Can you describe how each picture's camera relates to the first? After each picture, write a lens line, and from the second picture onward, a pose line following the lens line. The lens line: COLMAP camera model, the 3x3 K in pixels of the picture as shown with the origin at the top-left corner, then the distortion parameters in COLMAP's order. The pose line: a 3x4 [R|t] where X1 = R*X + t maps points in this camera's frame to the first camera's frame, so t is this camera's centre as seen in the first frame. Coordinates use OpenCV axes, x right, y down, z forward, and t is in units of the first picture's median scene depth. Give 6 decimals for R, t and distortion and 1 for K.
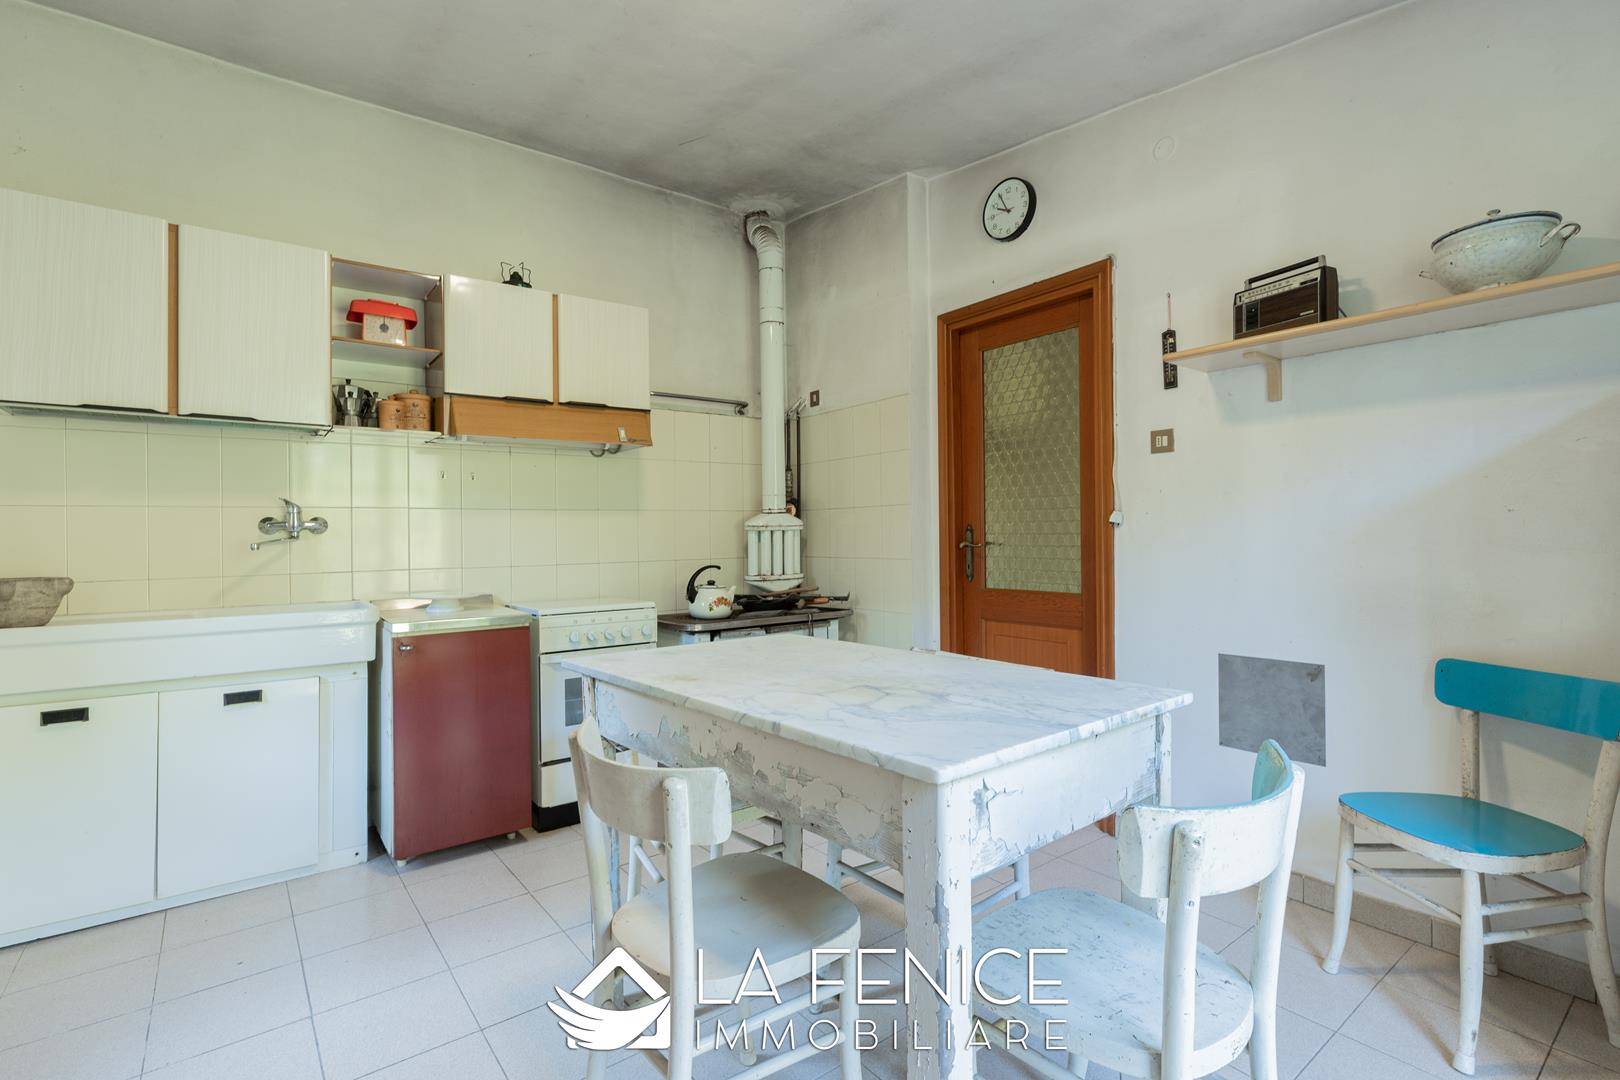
lens RADIAL K [[772.9, 0, 803.4], [0, 772.9, 536.8], [0, 0, 1]] dist [0.011209, -0.001544]
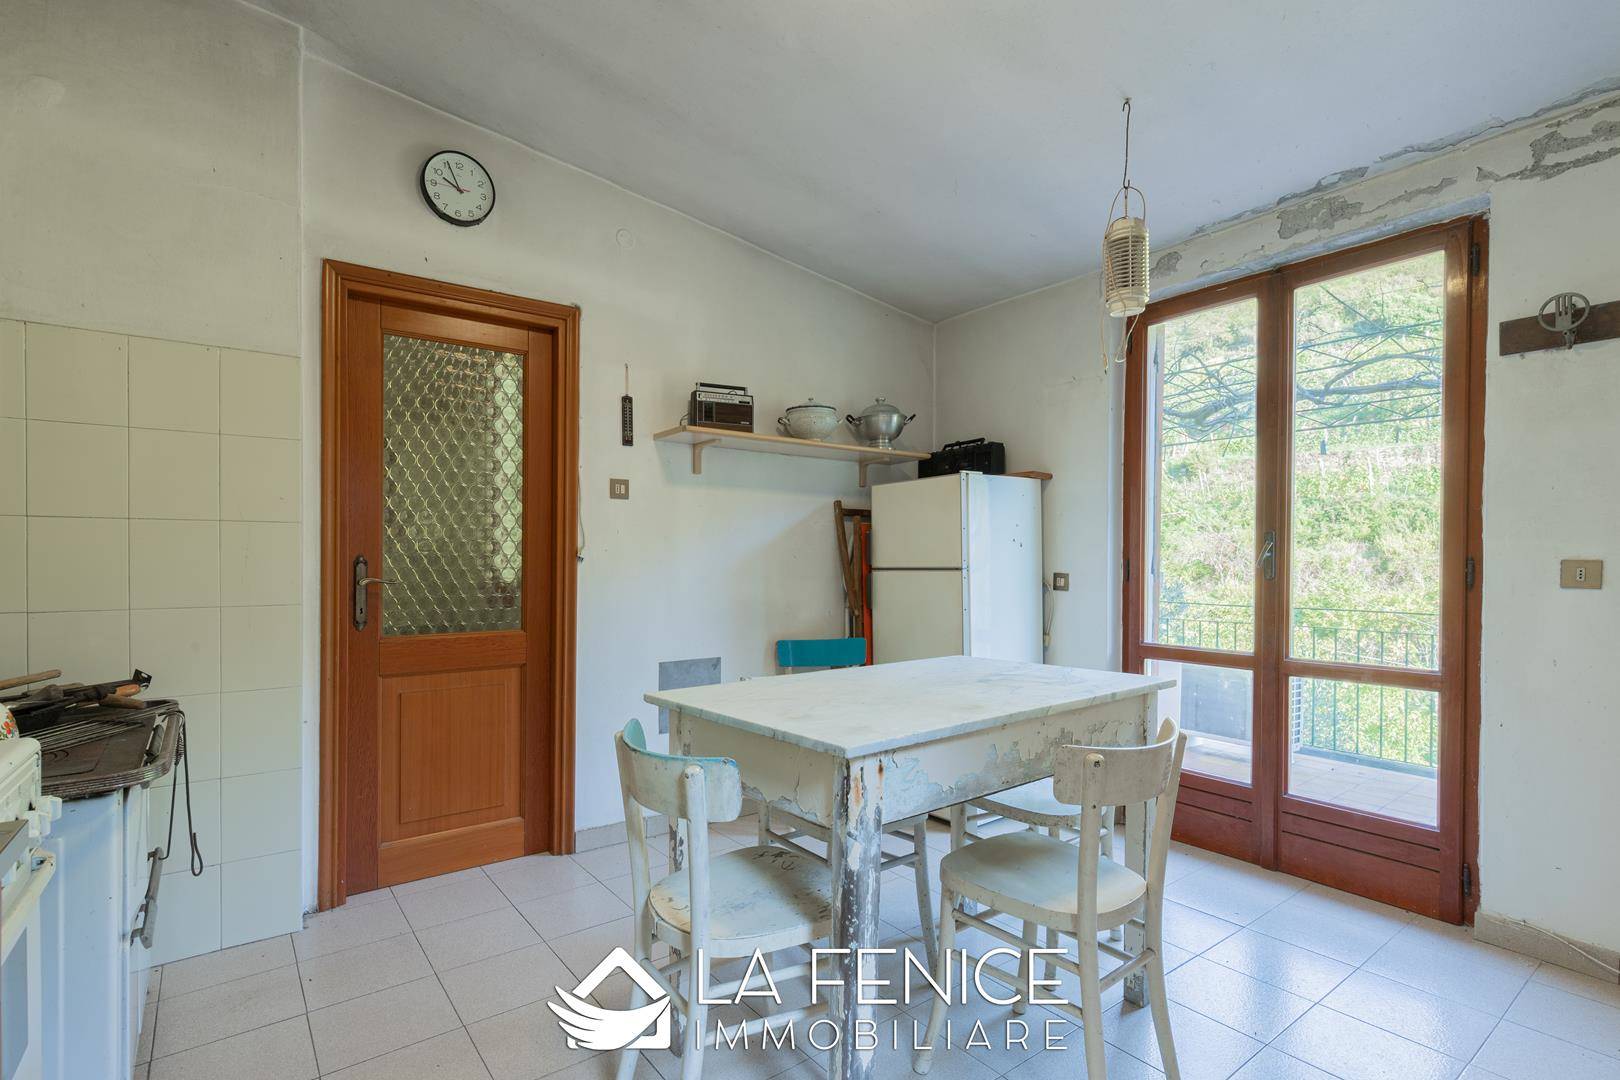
lens RADIAL K [[772.9, 0, 818.6], [0, 772.9, 574.0], [0, 0, 1]] dist [0.011209, -0.001544]
pose [[-0.011753, -0.002847, 0.999927, -0.605336], [-0.002059, 0.999994, 0.002823, 0.000112], [-0.999929, -0.002026, -0.011759, 0.620334]]
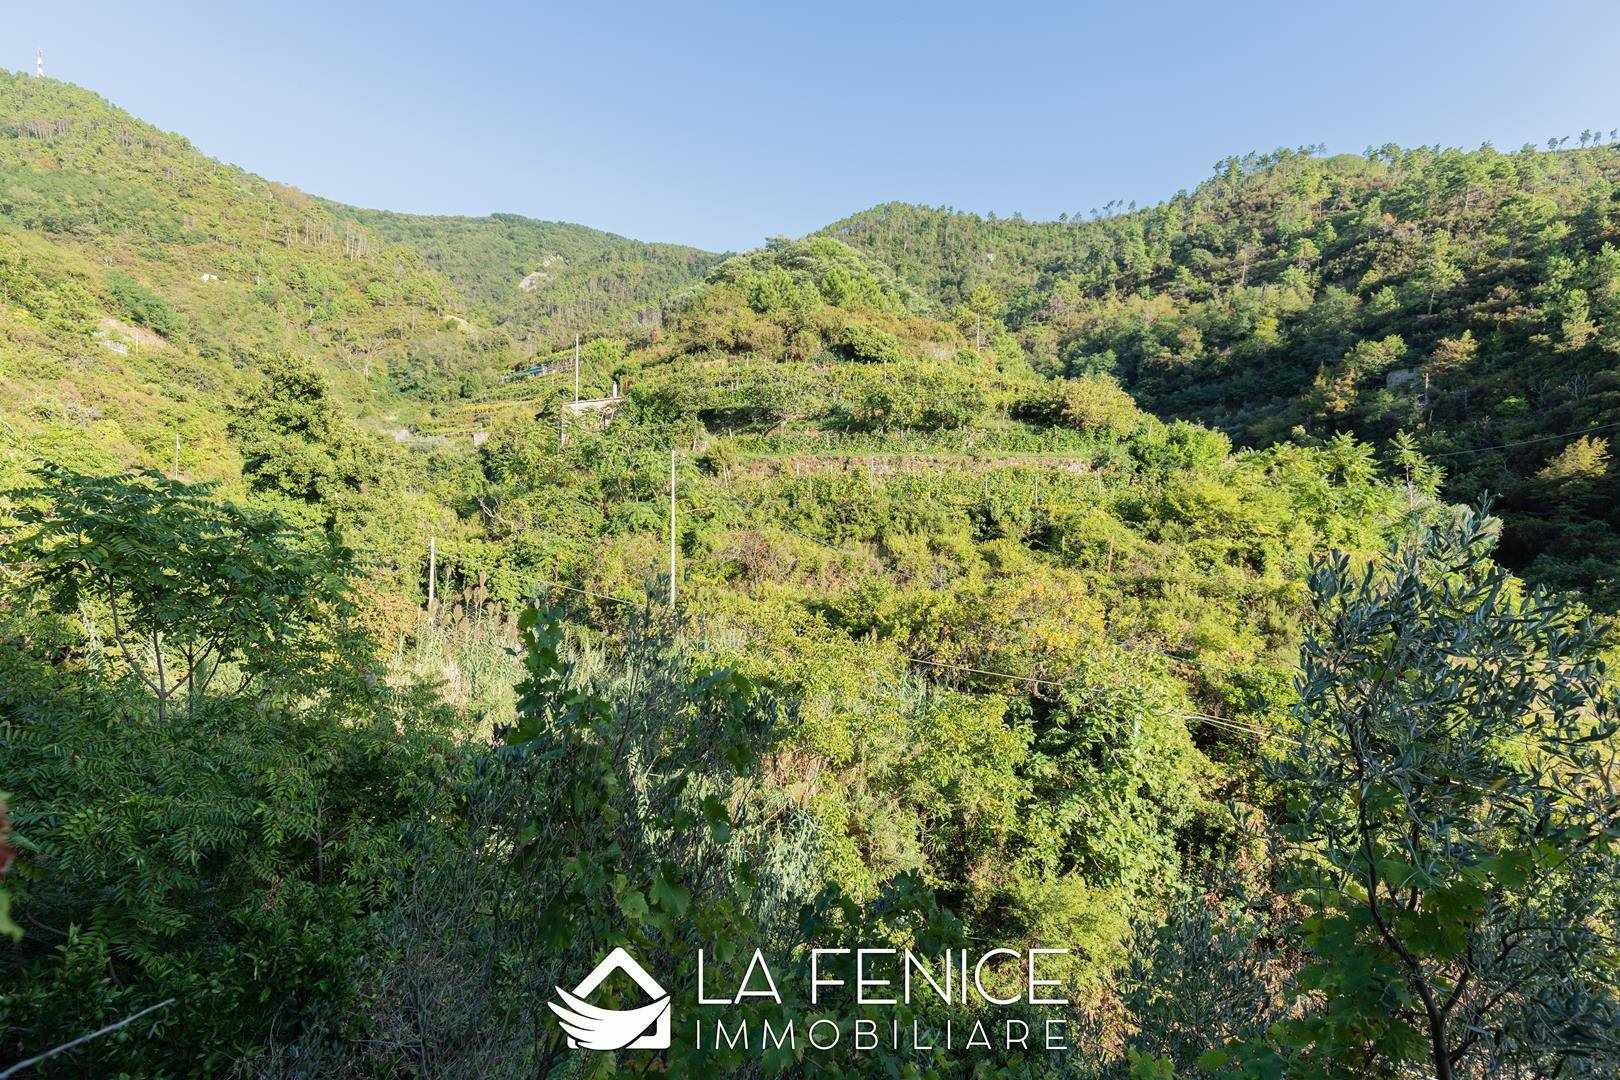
lens RADIAL K [[772.9, 0, 790.4], [0, 772.9, 562.4], [0, 0, 1]] dist [0.011209, -0.001544]
pose [[-0.581705, 0.007296, 0.813367, 2.368317], [0.002850, 0.999972, -0.006931, -0.083667], [-0.813395, -0.001714, -0.581710, 0.373397]]
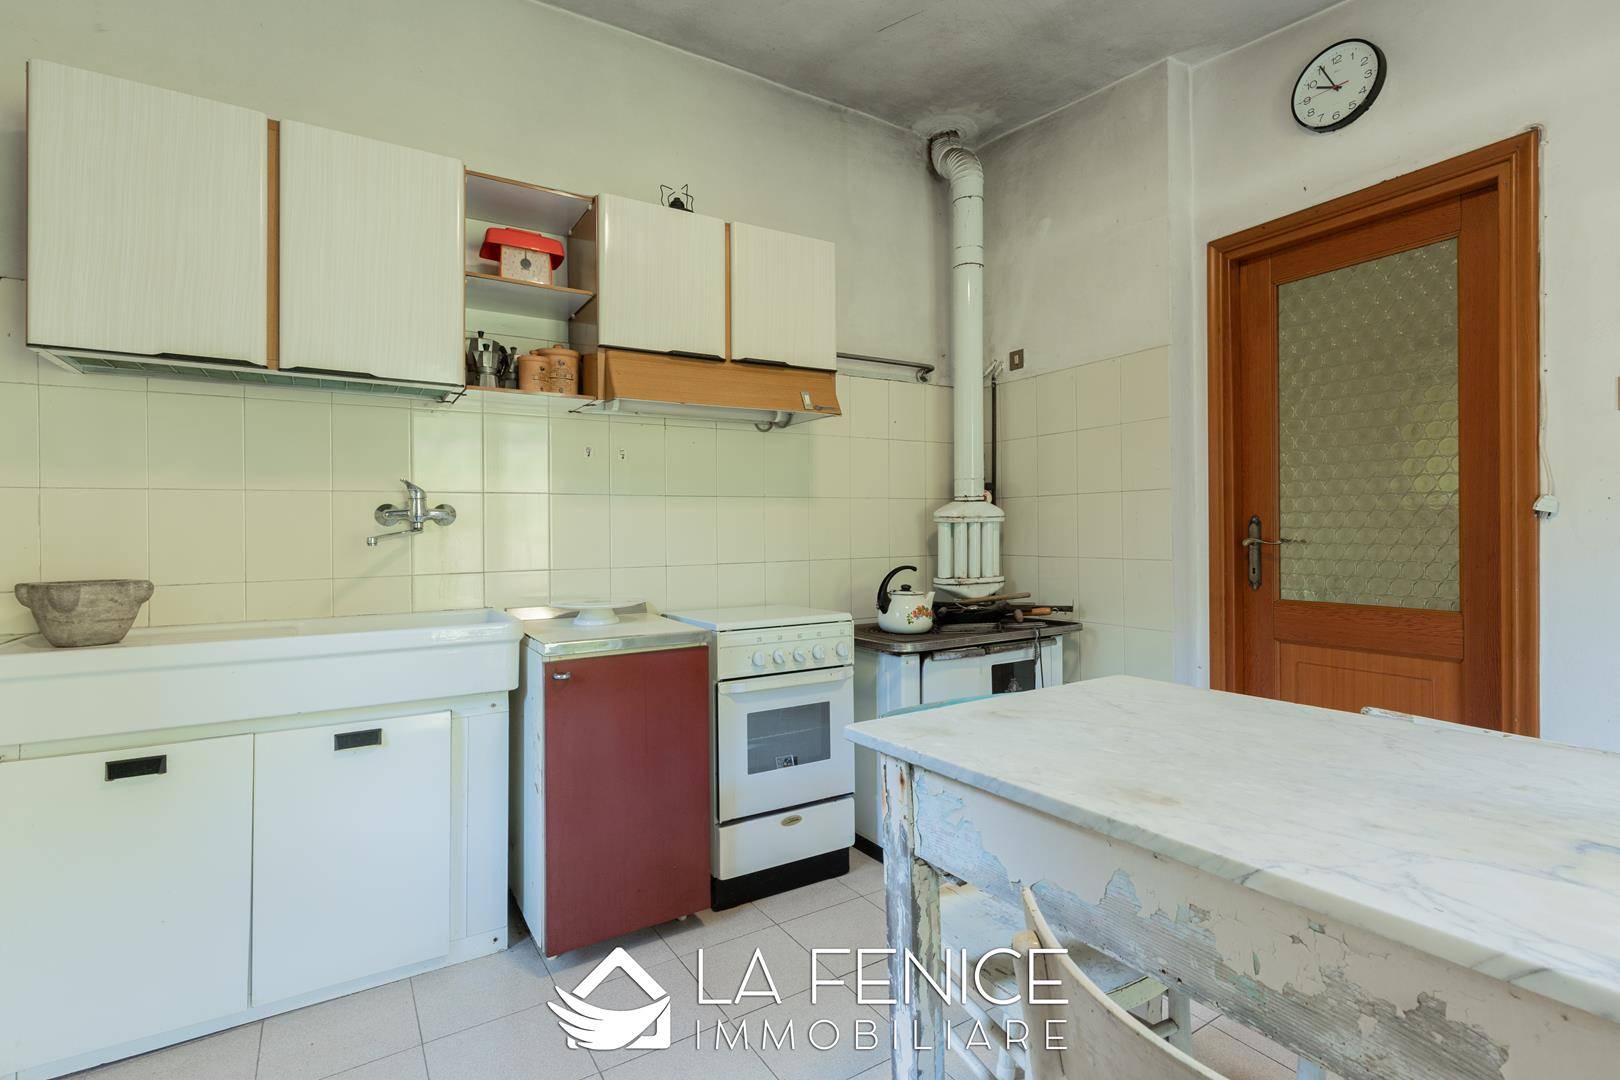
lens RADIAL K [[772.9, 0, 807.3], [0, 772.9, 530.7], [0, 0, 1]] dist [0.011209, -0.001544]
pose [[0.996046, 0.003203, -0.088783, -0.171738], [-0.003082, 0.999994, 0.001502, -0.000245], [0.088787, -0.001222, 0.996050, 0.224293]]
